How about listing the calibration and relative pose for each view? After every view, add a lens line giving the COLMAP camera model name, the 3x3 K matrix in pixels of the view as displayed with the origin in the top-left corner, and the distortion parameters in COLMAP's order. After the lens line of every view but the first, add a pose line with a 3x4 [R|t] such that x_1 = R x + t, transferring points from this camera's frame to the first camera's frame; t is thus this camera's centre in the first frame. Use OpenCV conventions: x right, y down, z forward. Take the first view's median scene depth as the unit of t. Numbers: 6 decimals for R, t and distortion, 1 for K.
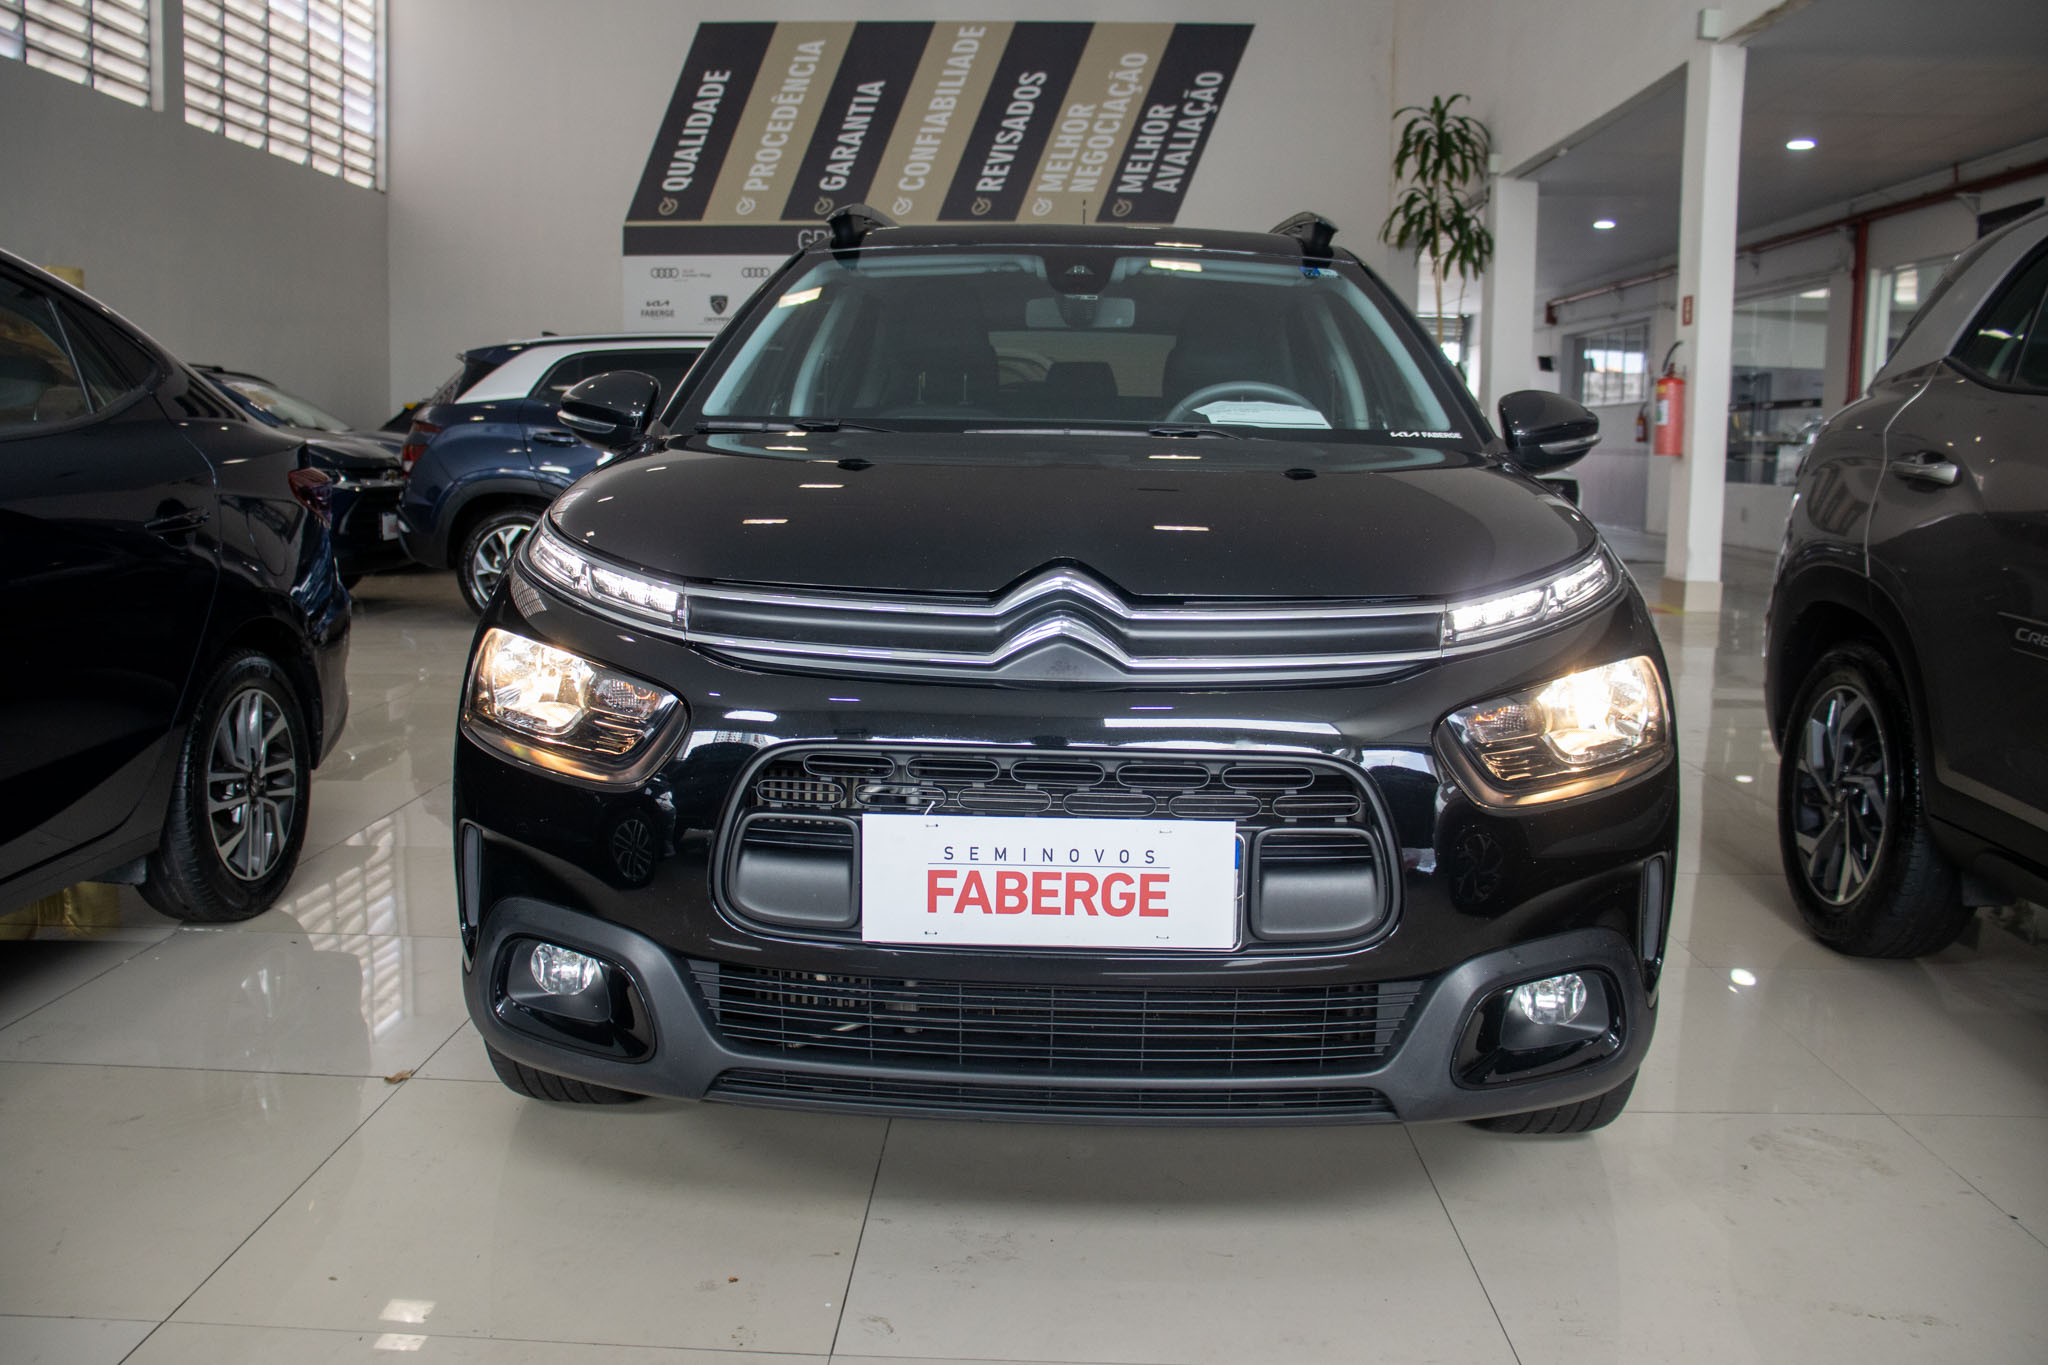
lens RADIAL K [[1747.2, 0, 1014.6], [0, 1747.2, 624.0], [0, 0, 1]] dist [-0.165346, 0.177060]
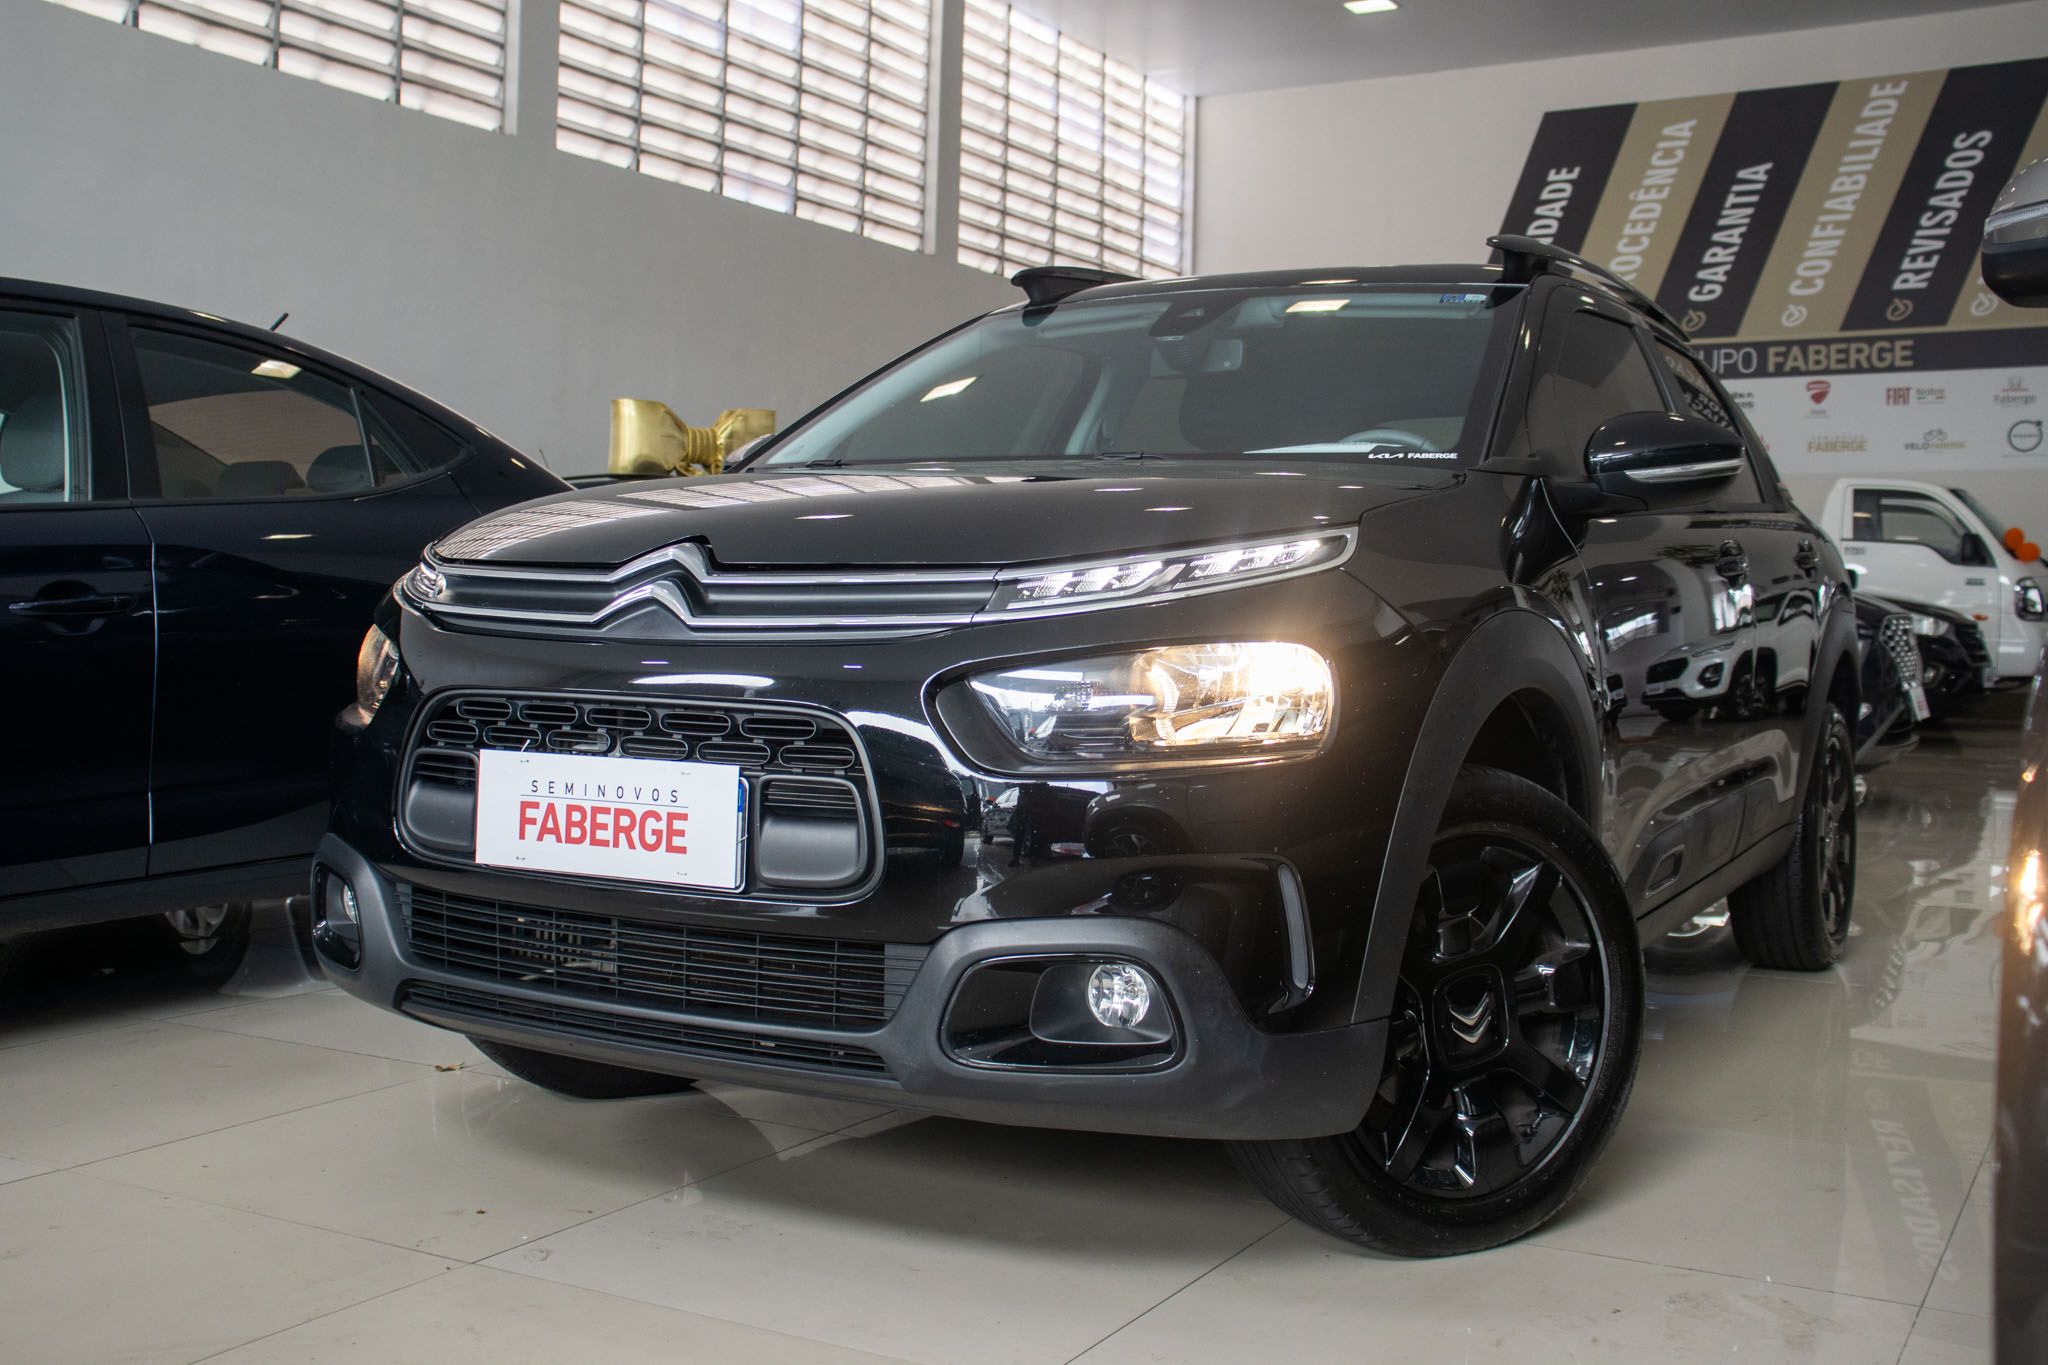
lens RADIAL K [[2115.6, 0, 995.8], [0, 2115.6, 615.0], [0, 0, 1]] dist [-0.107249, 0.236348]
pose [[0.881121, 0.000228, -0.472891, 0.085496], [-0.053043, 0.993737, -0.098355, 0.013737], [0.469907, 0.111746, 0.875614, -0.006279]]
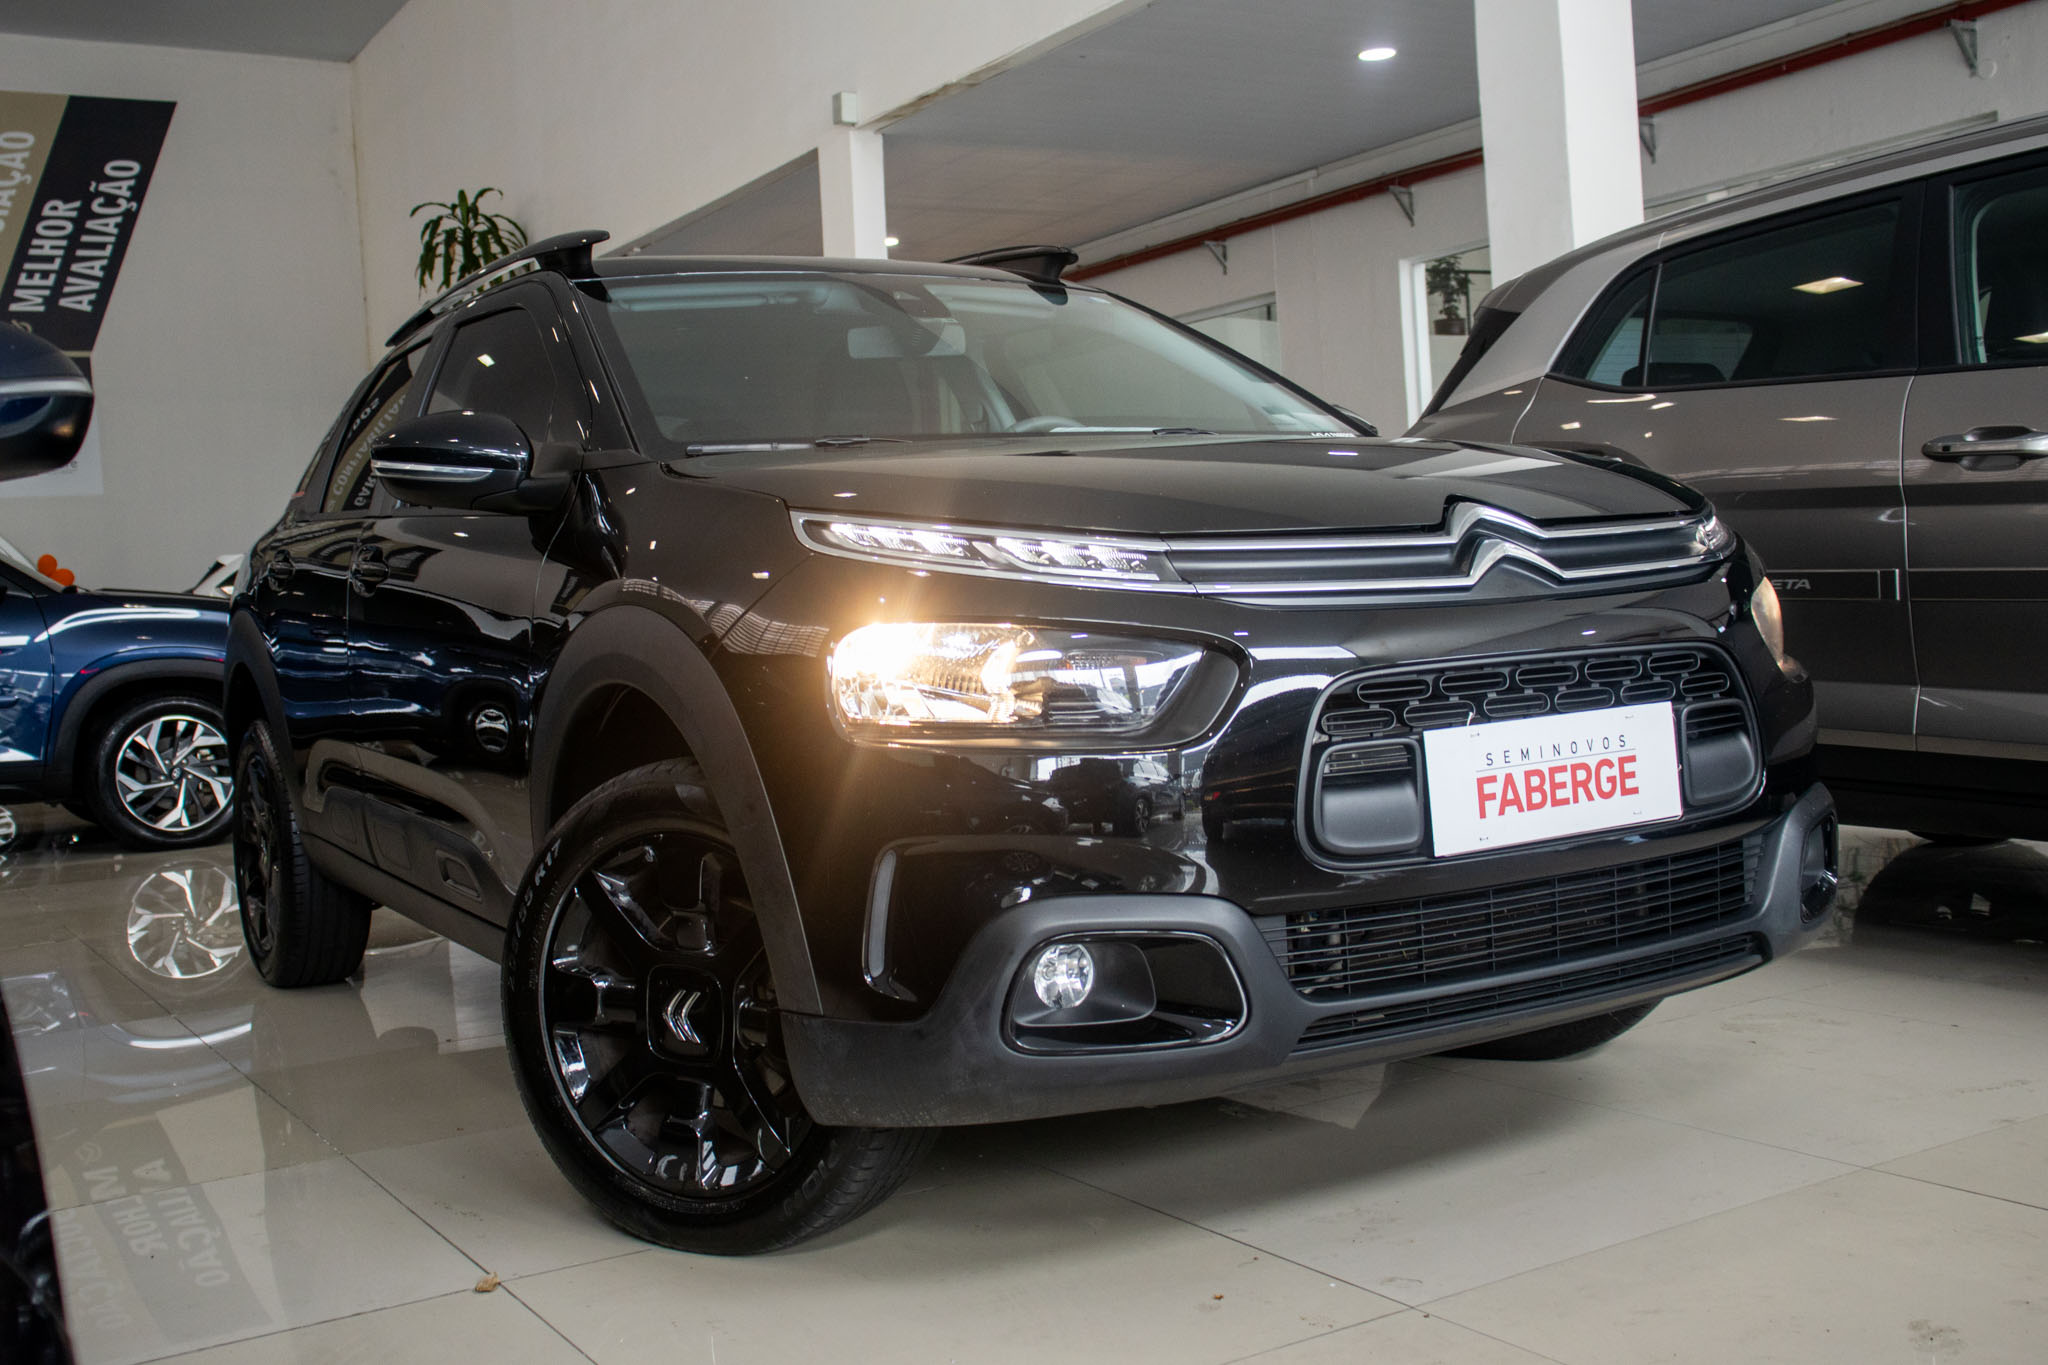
lens RADIAL K [[2115.6, 0, 995.8], [0, 2115.6, 615.0], [0, 0, 1]] dist [-0.107249, 0.236348]
pose [[0.839410, -0.074900, 0.538313, -0.095832], [0.133542, 0.988519, -0.070695, 0.009360], [-0.526838, 0.131229, 0.839774, 0.006971]]
